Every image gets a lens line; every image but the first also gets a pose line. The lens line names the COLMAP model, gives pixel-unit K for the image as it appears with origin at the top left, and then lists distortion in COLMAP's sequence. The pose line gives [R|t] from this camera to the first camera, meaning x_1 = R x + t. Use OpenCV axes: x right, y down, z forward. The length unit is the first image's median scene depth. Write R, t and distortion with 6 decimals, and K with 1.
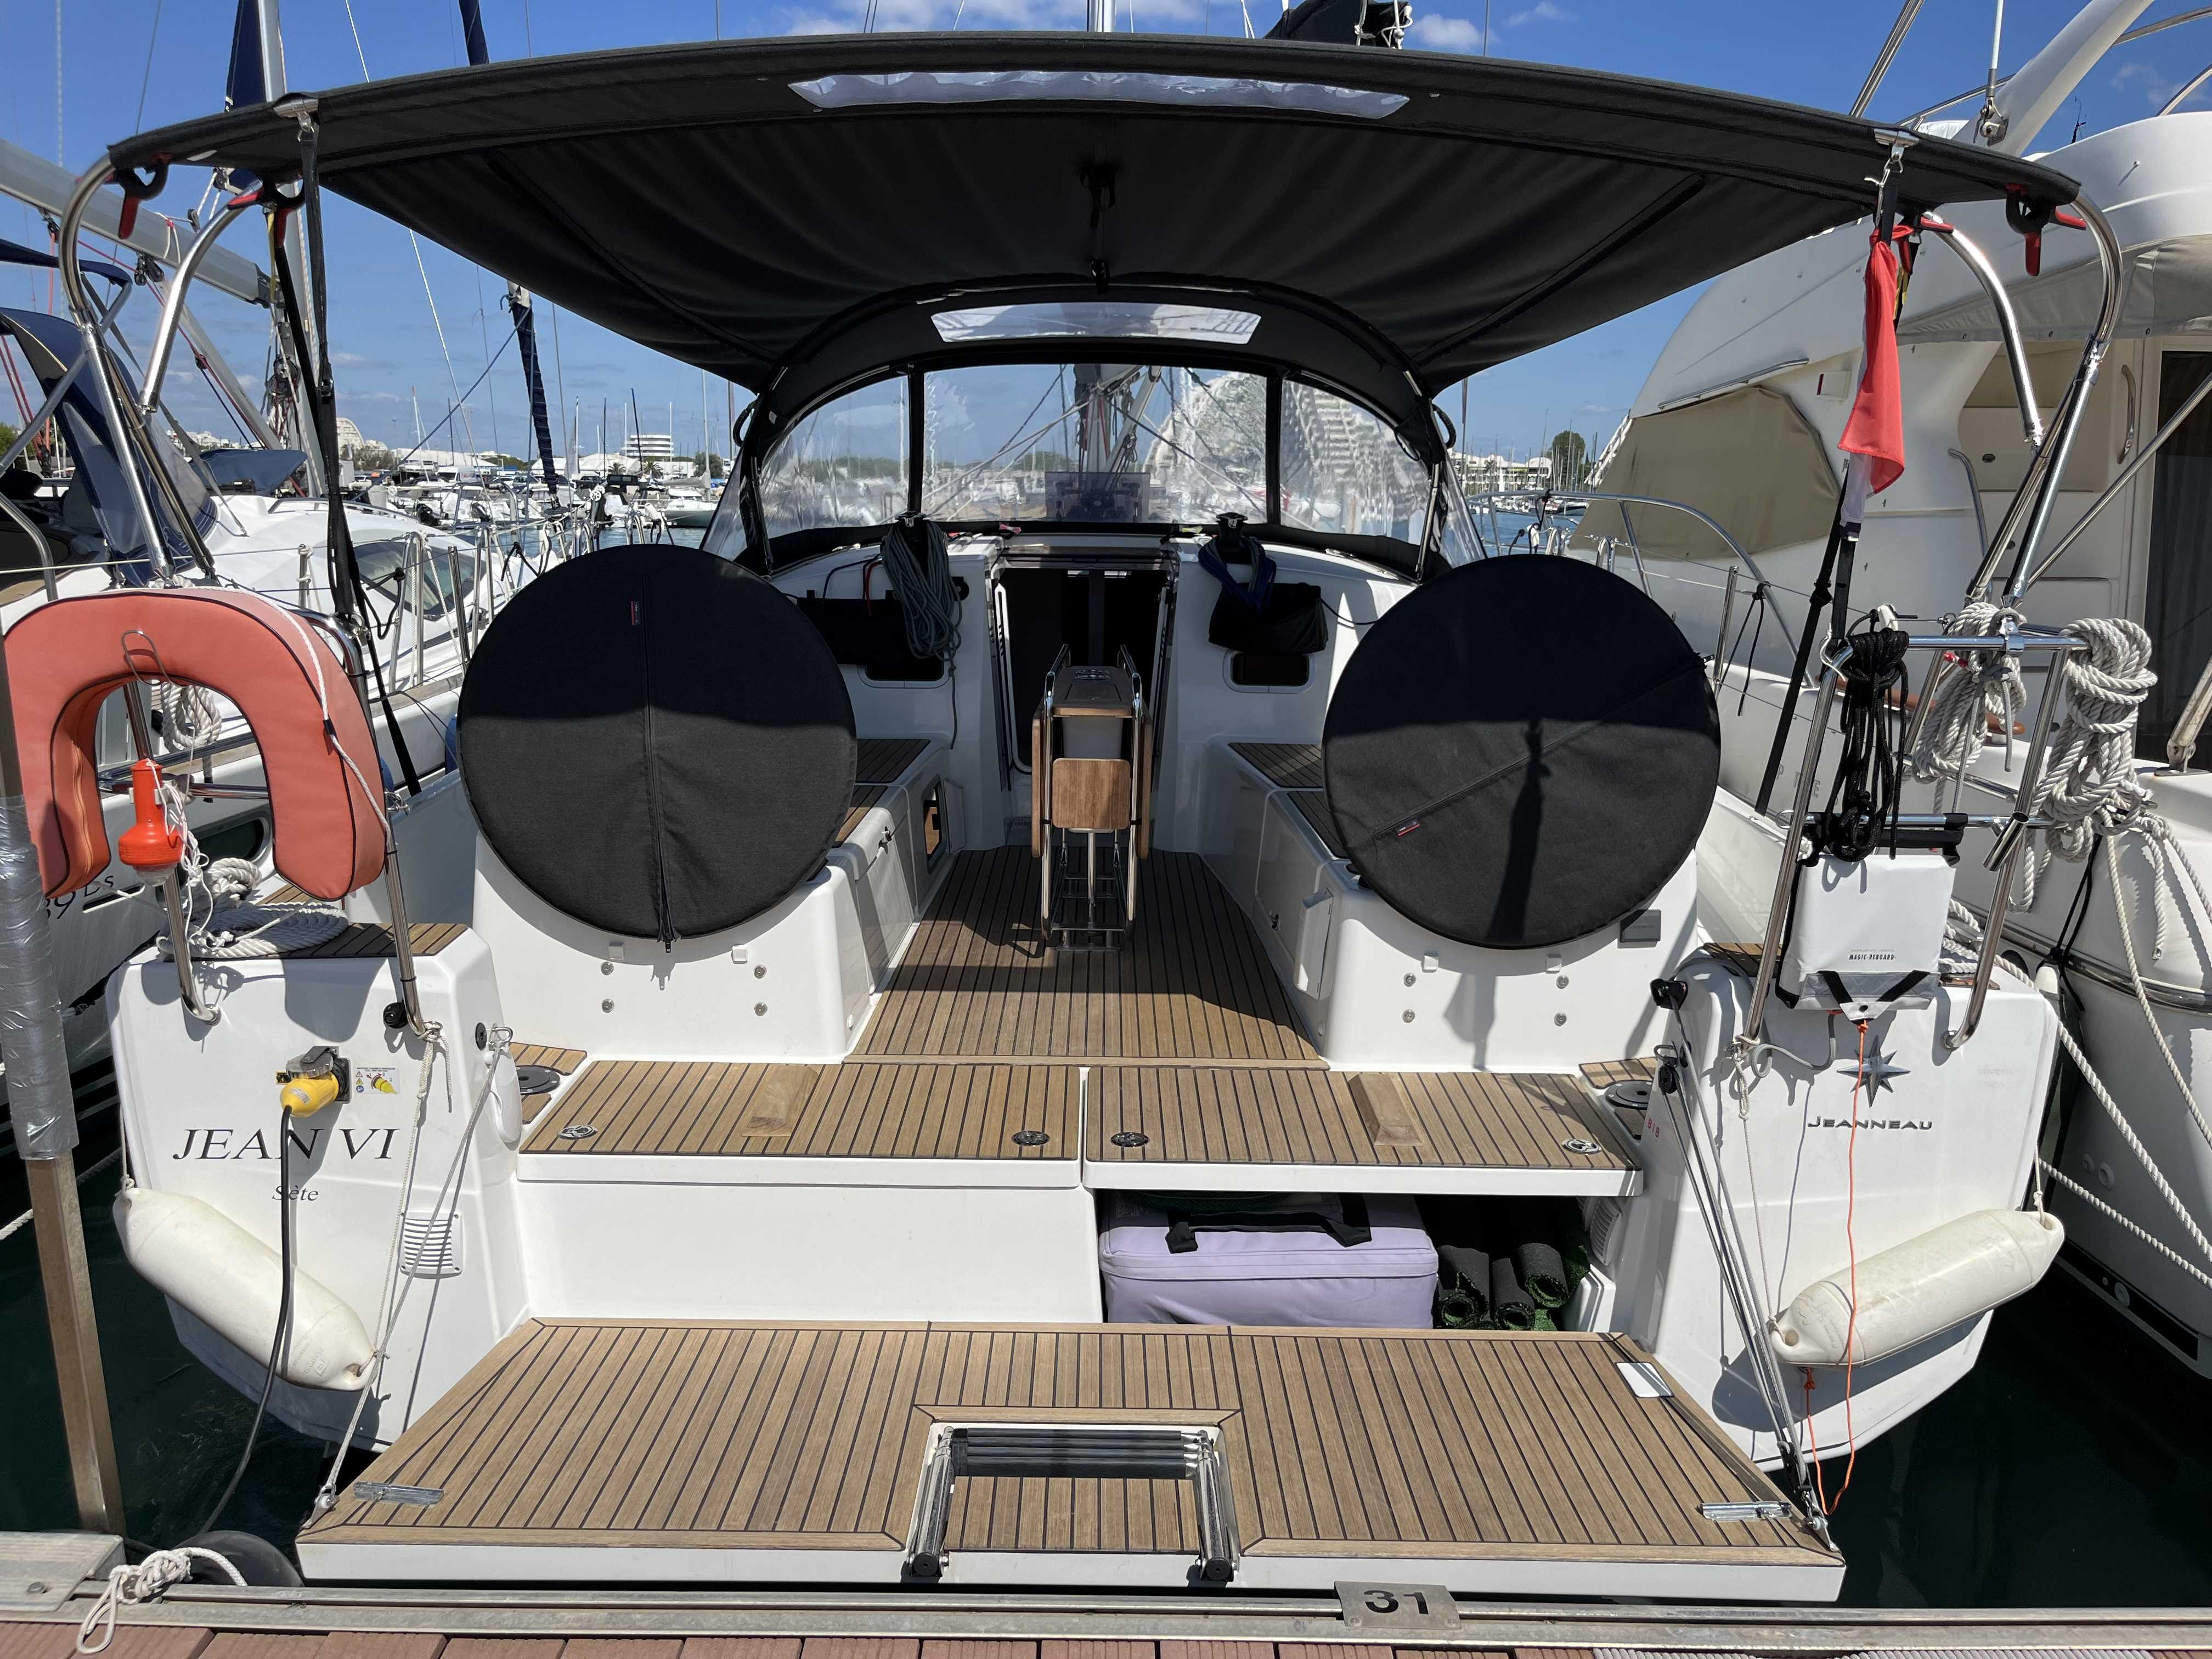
lens RADIAL K [[1666.5, 0, 1110.5], [0, 1666.5, 818.7], [0, 0, 1]] dist [0.058708, -0.085633]
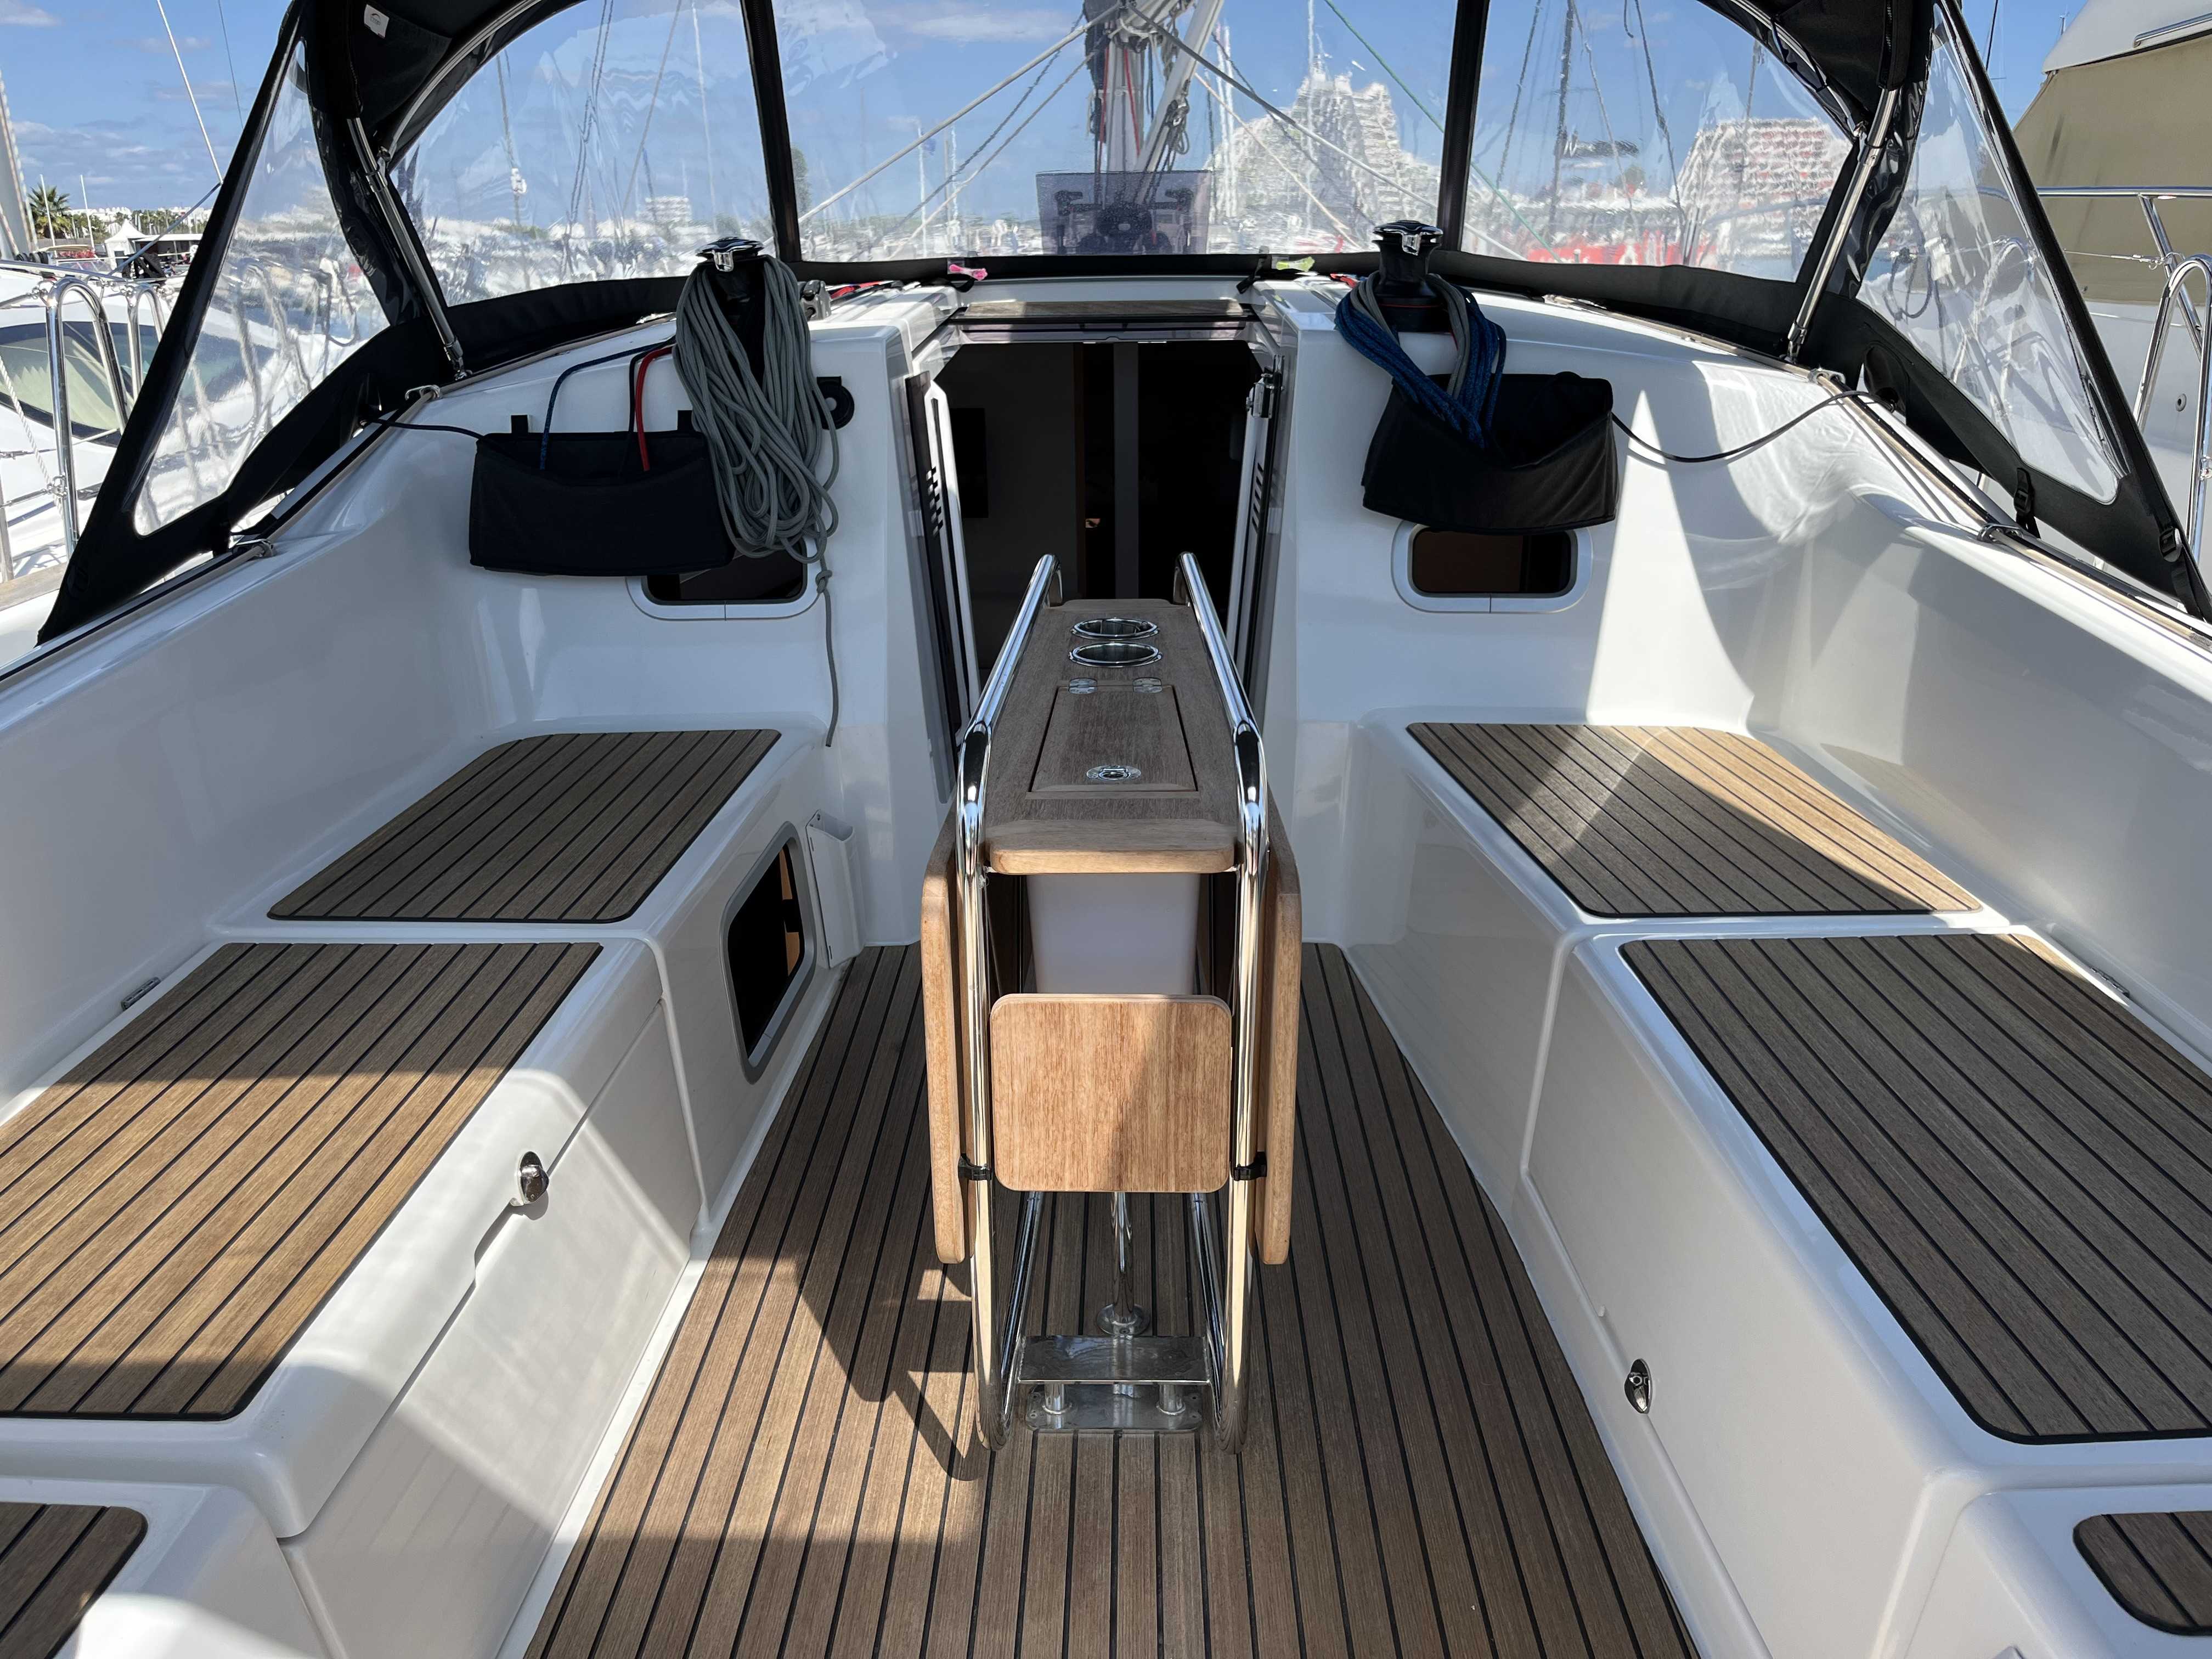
lens RADIAL K [[1666.5, 0, 1110.5], [0, 1666.5, 818.7], [0, 0, 1]] dist [0.058708, -0.085633]
pose [[0.999509, -0.018432, -0.025342, -0.001858], [0.021816, 0.989845, 0.140469, -0.086207], [0.022495, -0.140953, 0.989761, 0.514653]]
